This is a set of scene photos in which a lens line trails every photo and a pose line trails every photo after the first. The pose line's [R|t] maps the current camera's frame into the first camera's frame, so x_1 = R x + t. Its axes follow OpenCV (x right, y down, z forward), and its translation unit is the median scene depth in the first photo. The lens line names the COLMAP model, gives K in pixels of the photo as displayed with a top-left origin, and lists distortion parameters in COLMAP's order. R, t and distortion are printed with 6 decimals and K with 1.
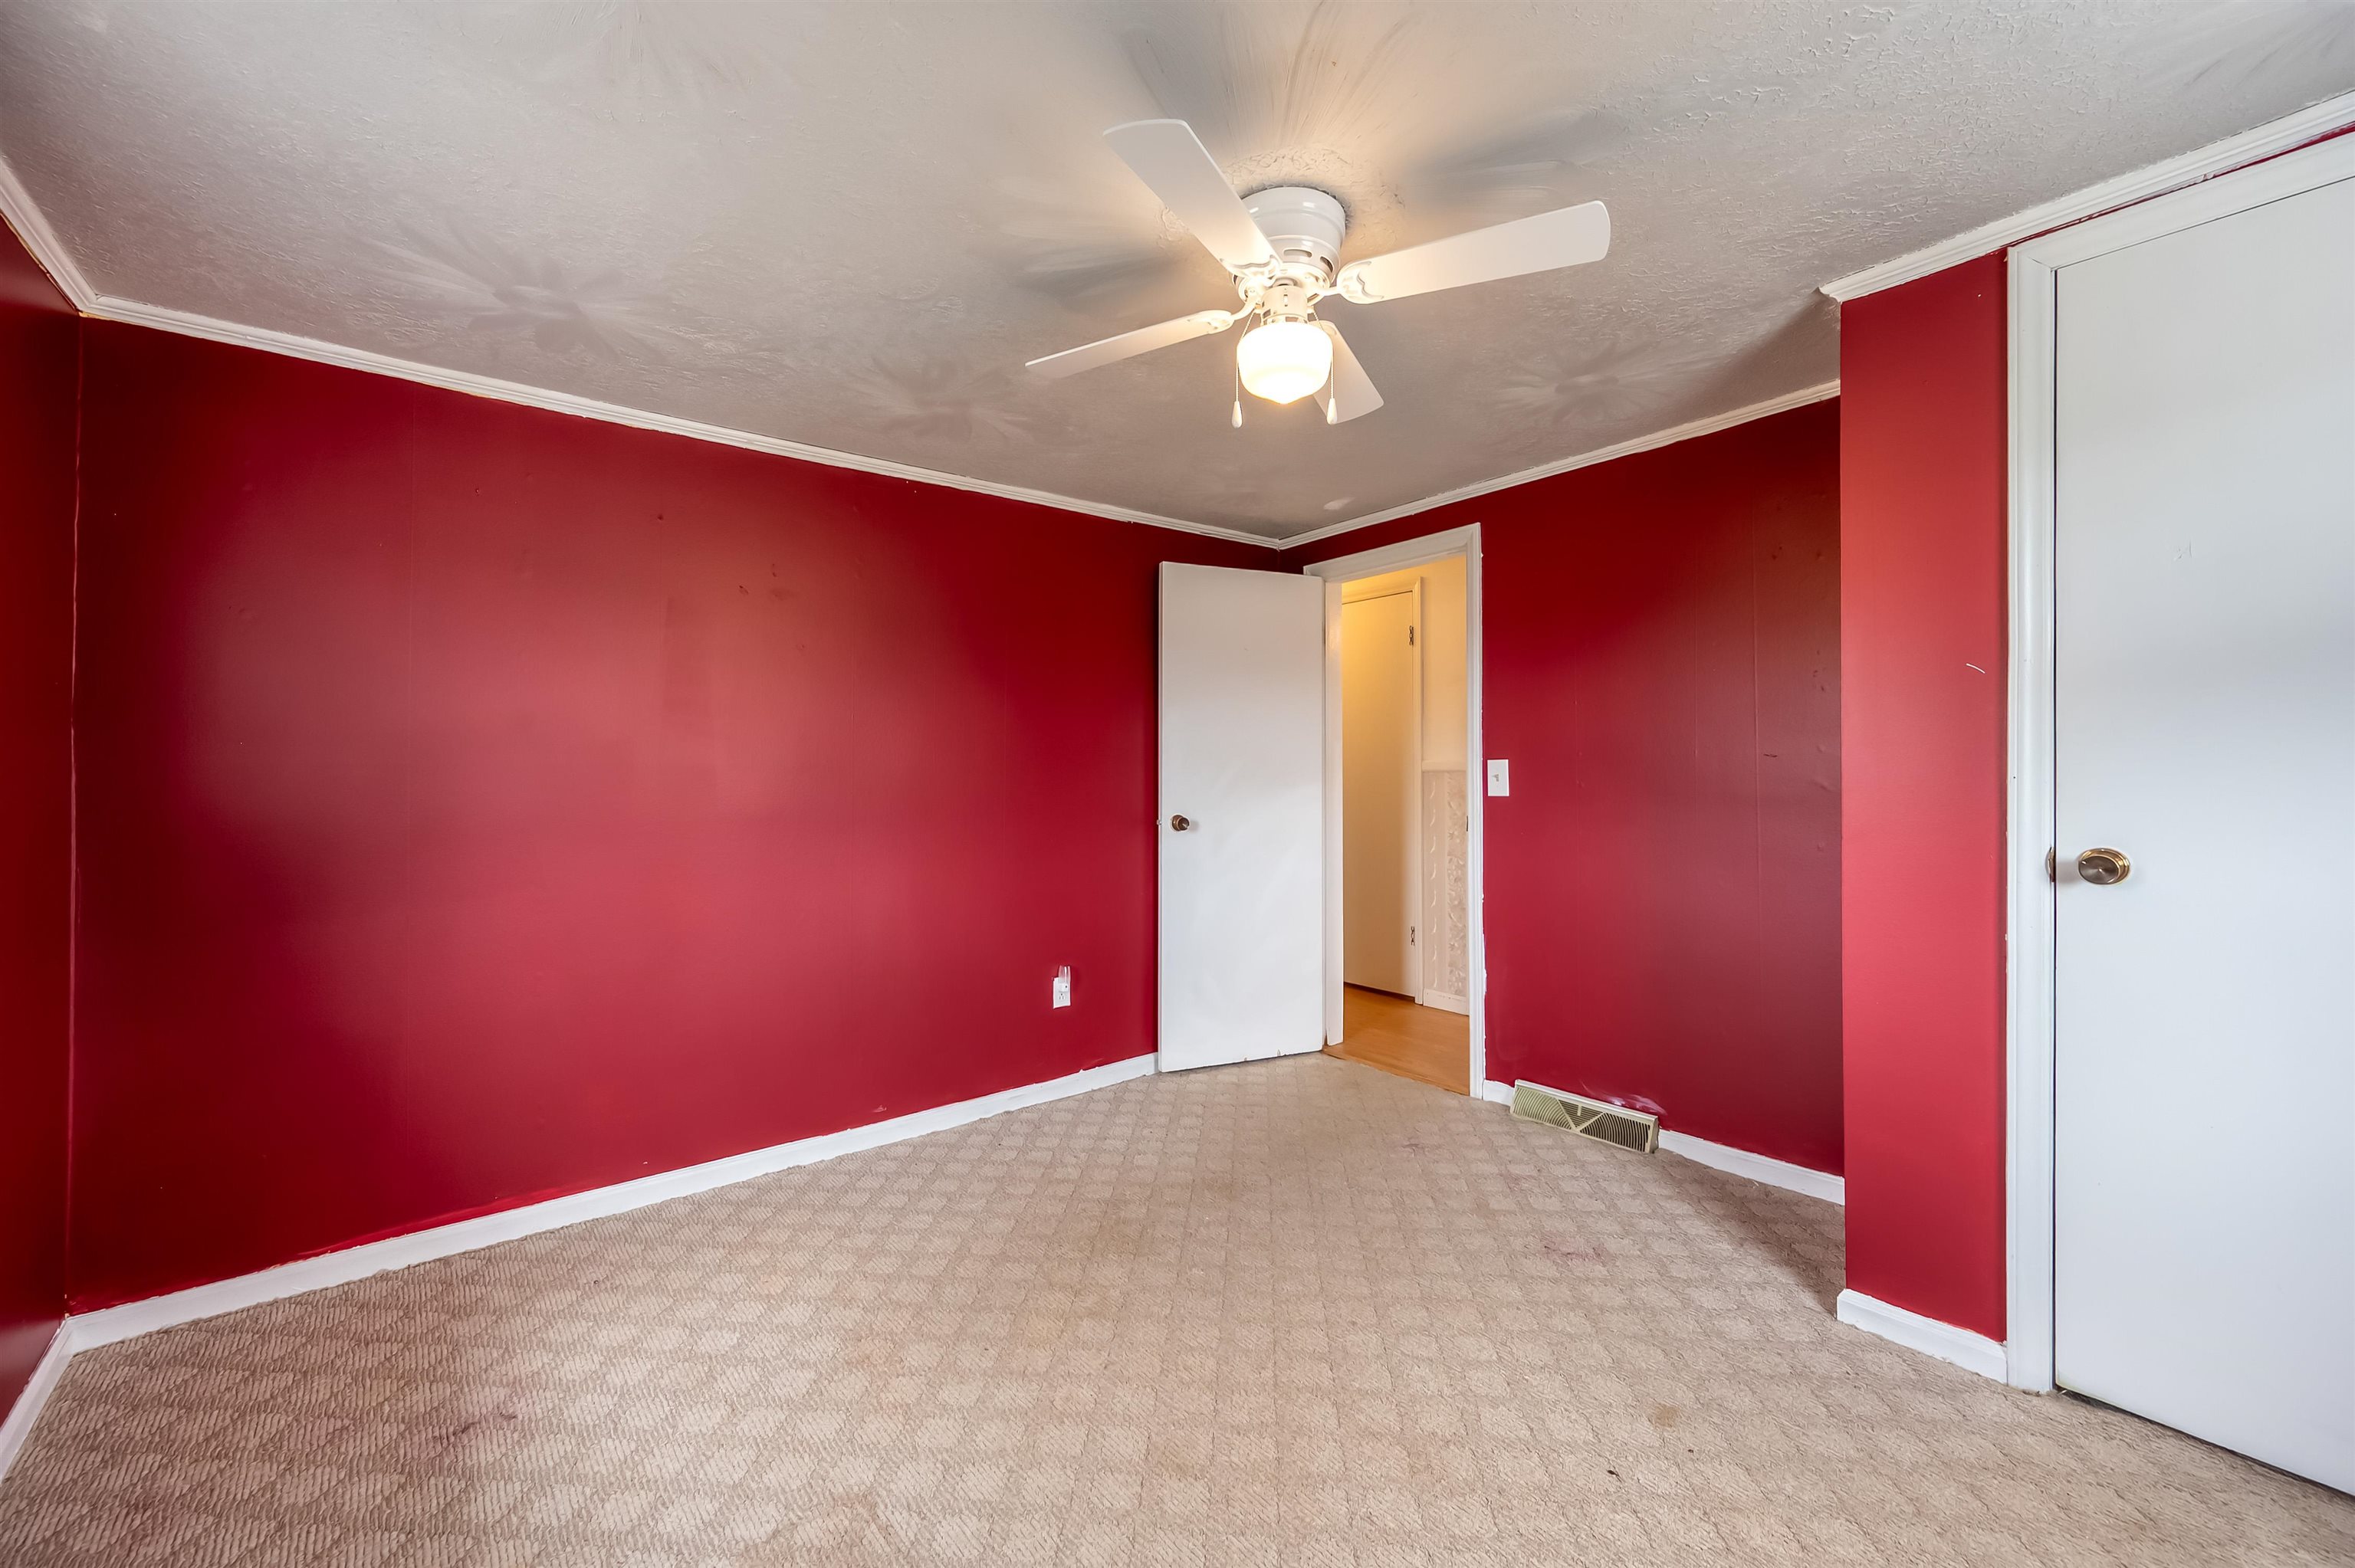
lens RADIAL K [[947.0, 0, 1183.5], [0, 947.0, 775.5], [0, 0, 1]] dist [0.001429, 0.000211]
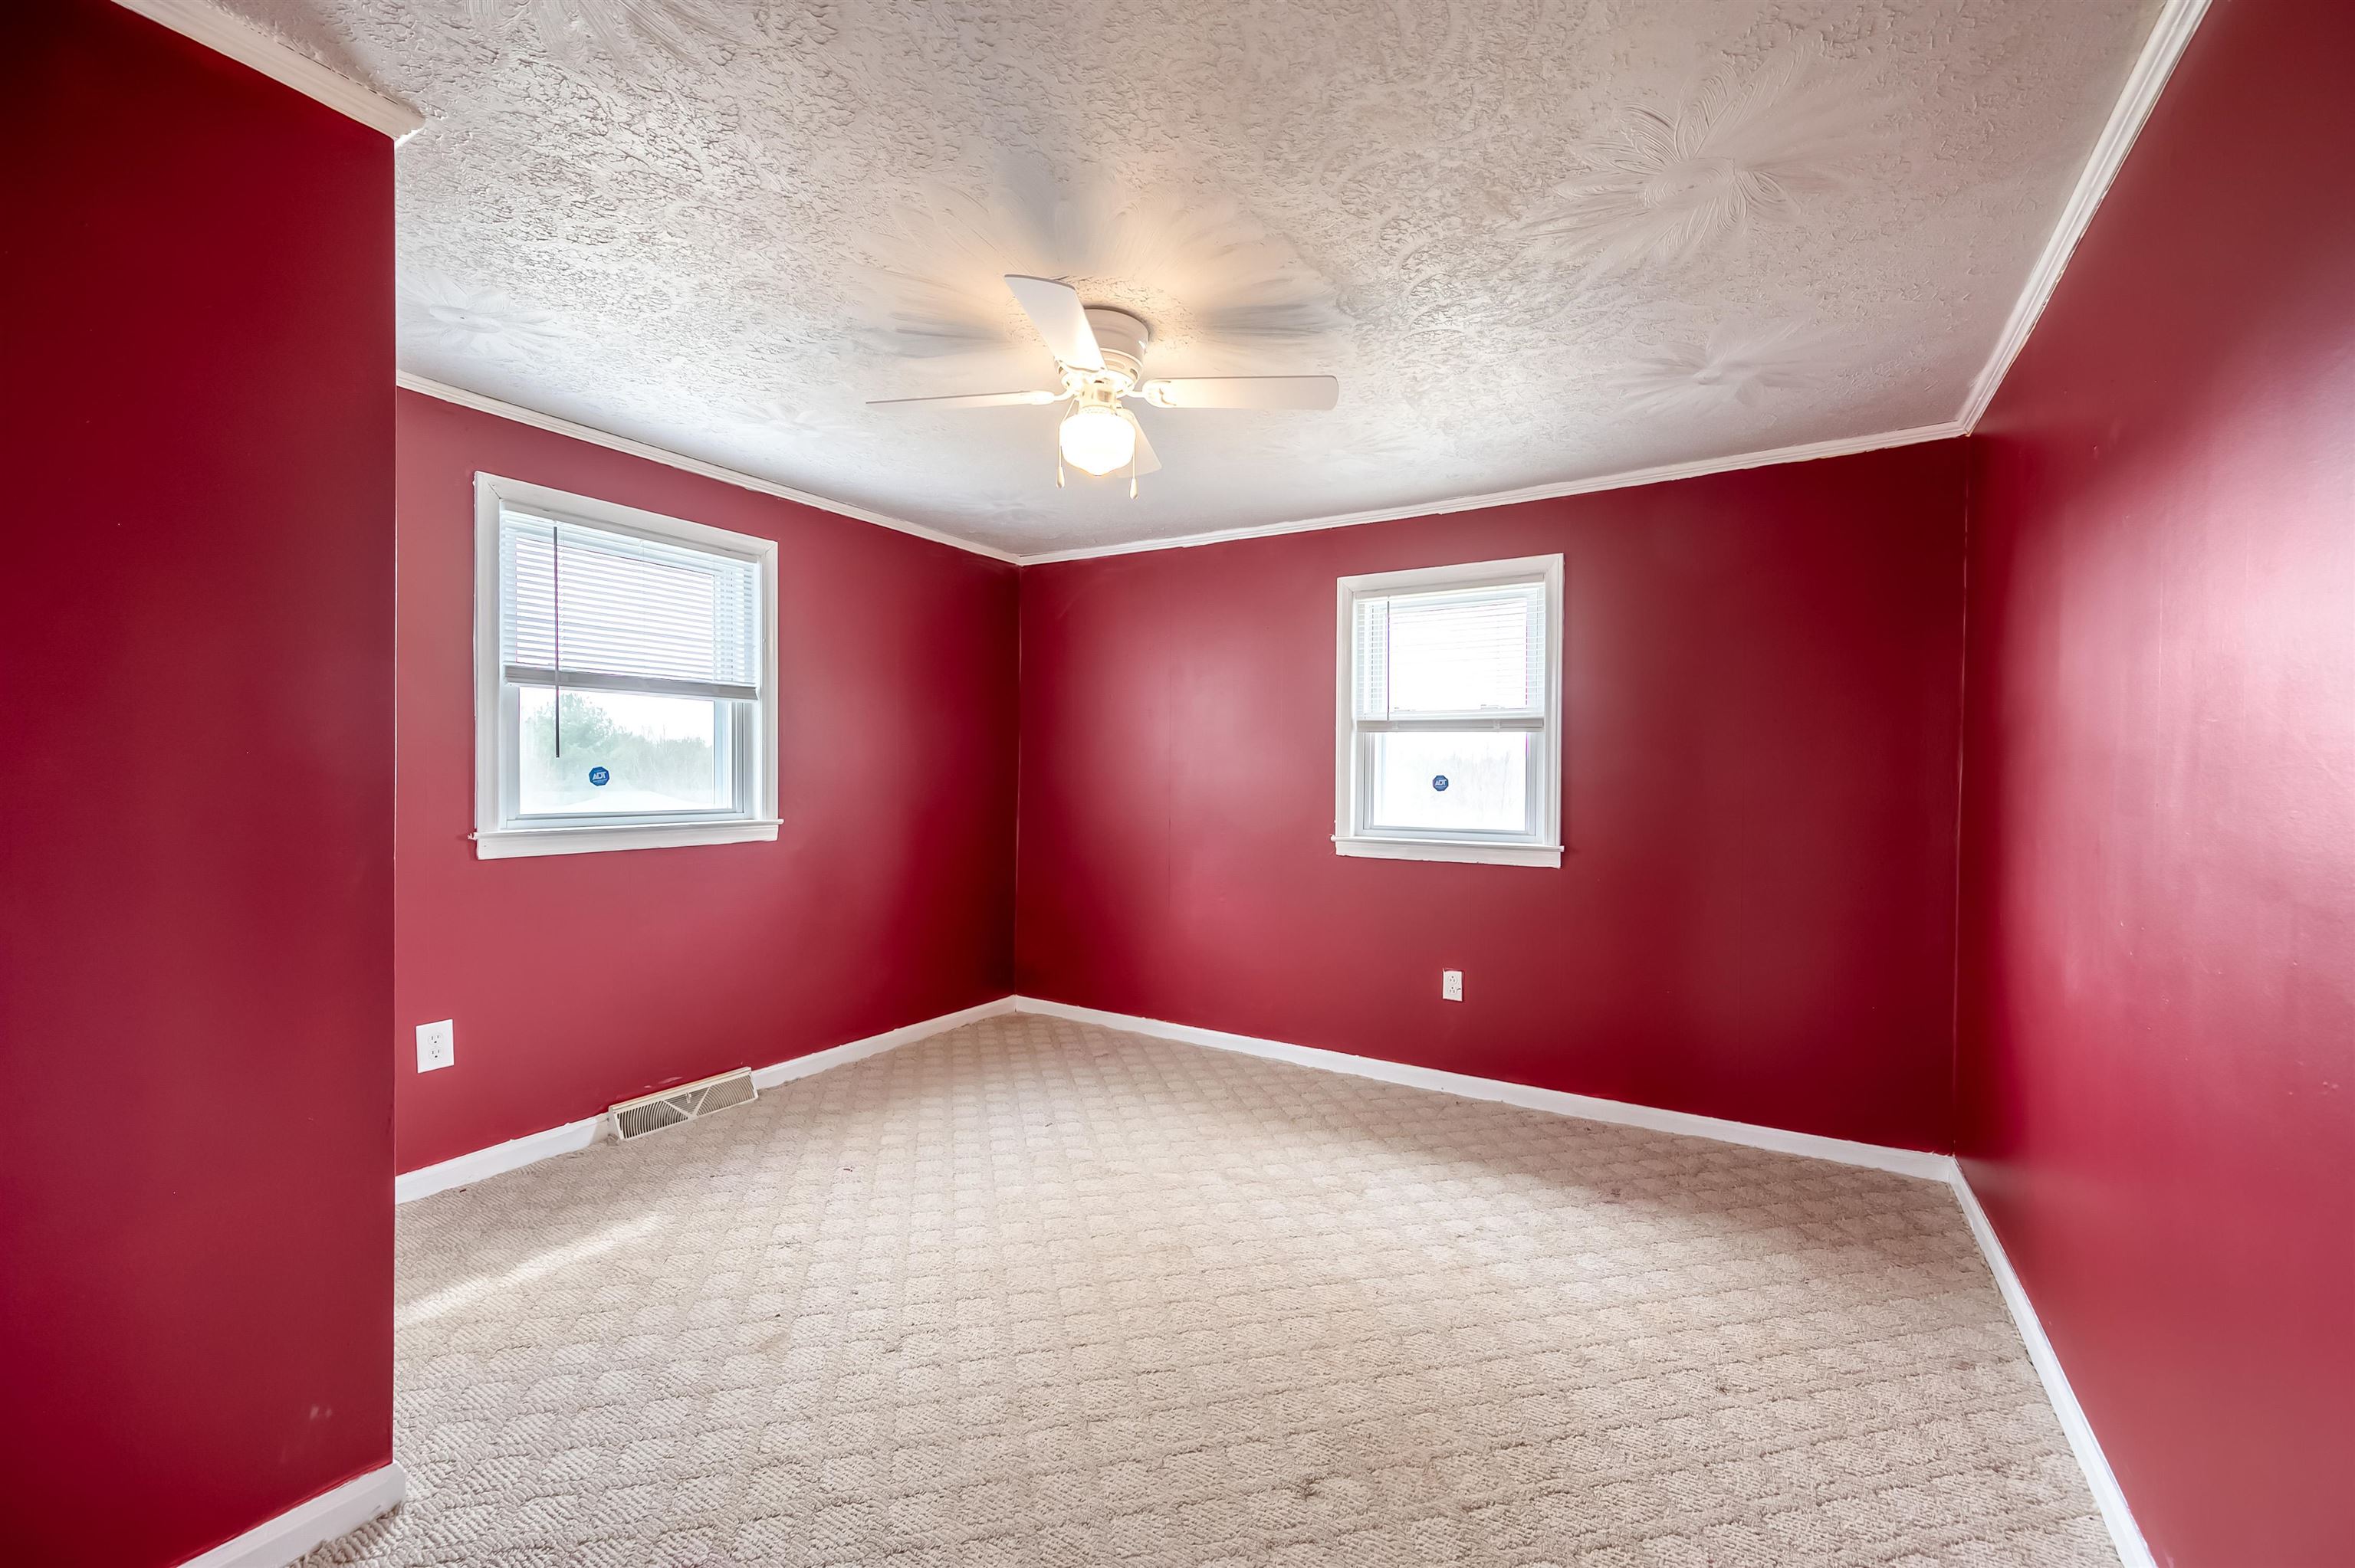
lens RADIAL K [[947.0, 0, 1183.5], [0, 947.0, 775.5], [0, 0, 1]] dist [0.001429, 0.000211]
pose [[-0.946370, -0.000540, -0.323085, 0.332433], [-0.001731, 0.999993, 0.003401, -0.000167], [0.323080, 0.003778, -0.946364, 1.806431]]
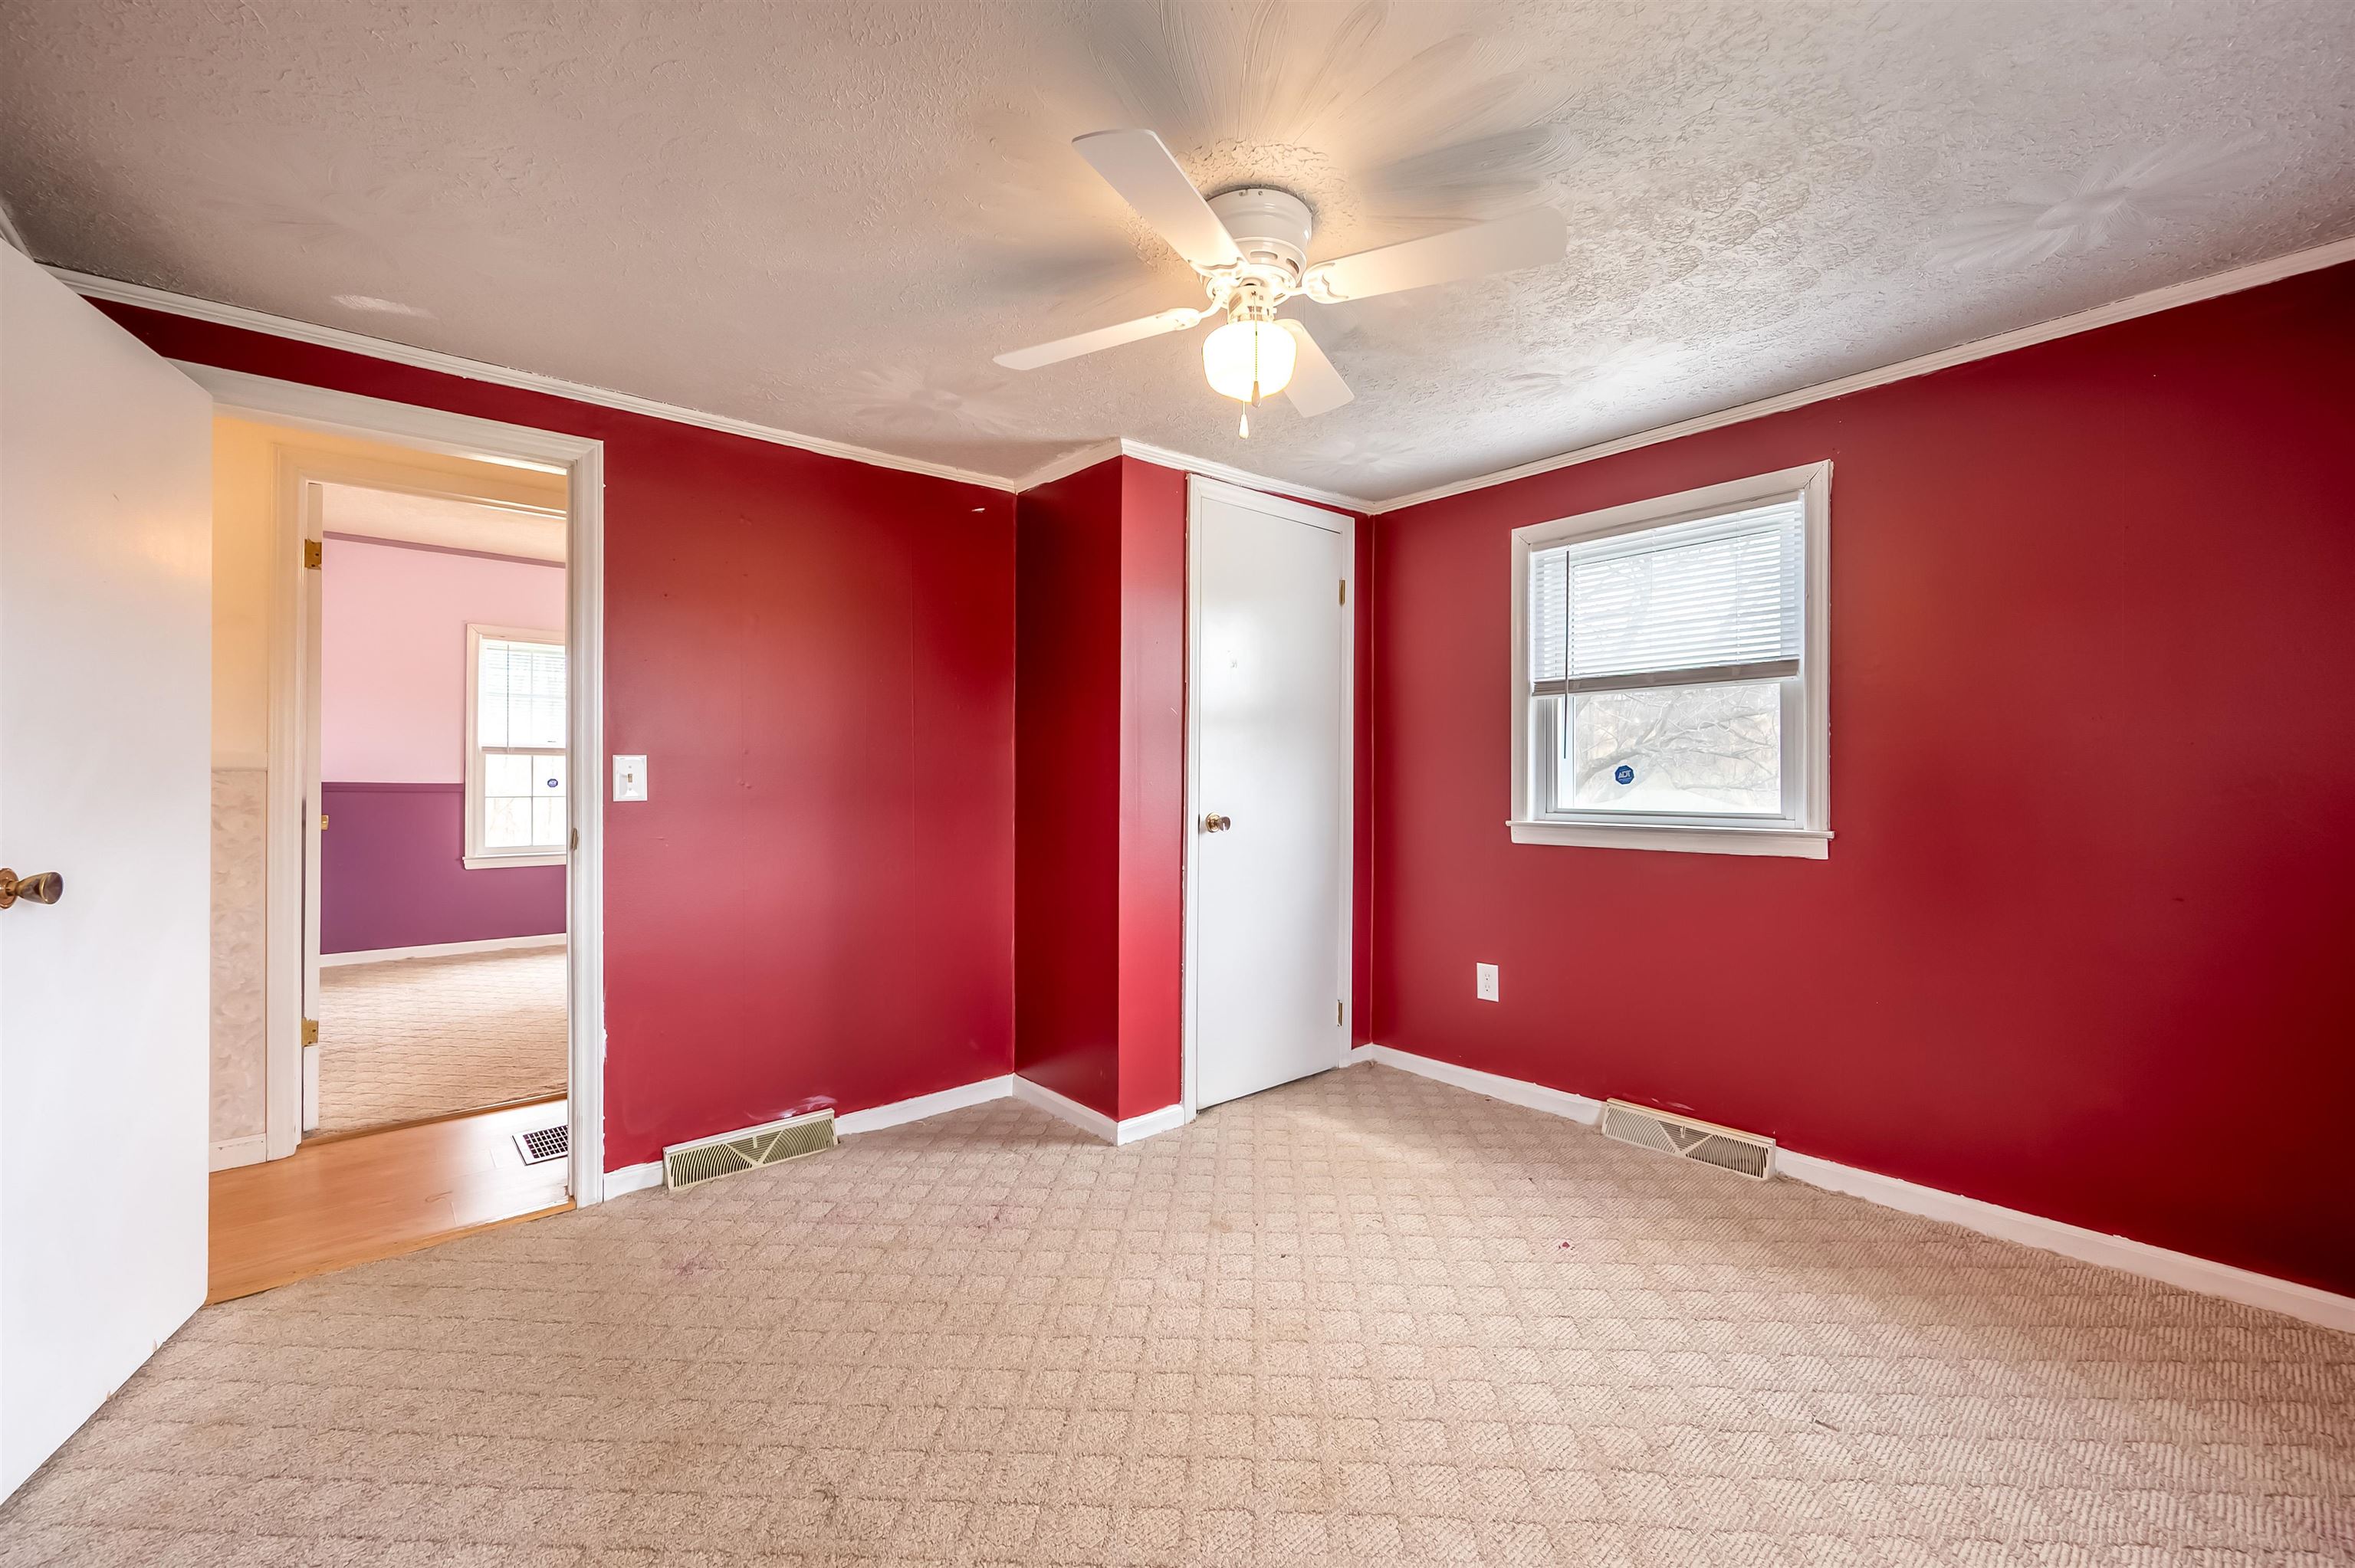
lens RADIAL K [[947.0, 0, 1183.5], [0, 947.0, 775.5], [0, 0, 1]] dist [0.001429, 0.000211]
pose [[-0.022828, 0.002245, 0.999737, -0.732731], [0.005930, 0.999980, -0.002110, 0.007513], [-0.999722, 0.005880, -0.022841, 0.883451]]
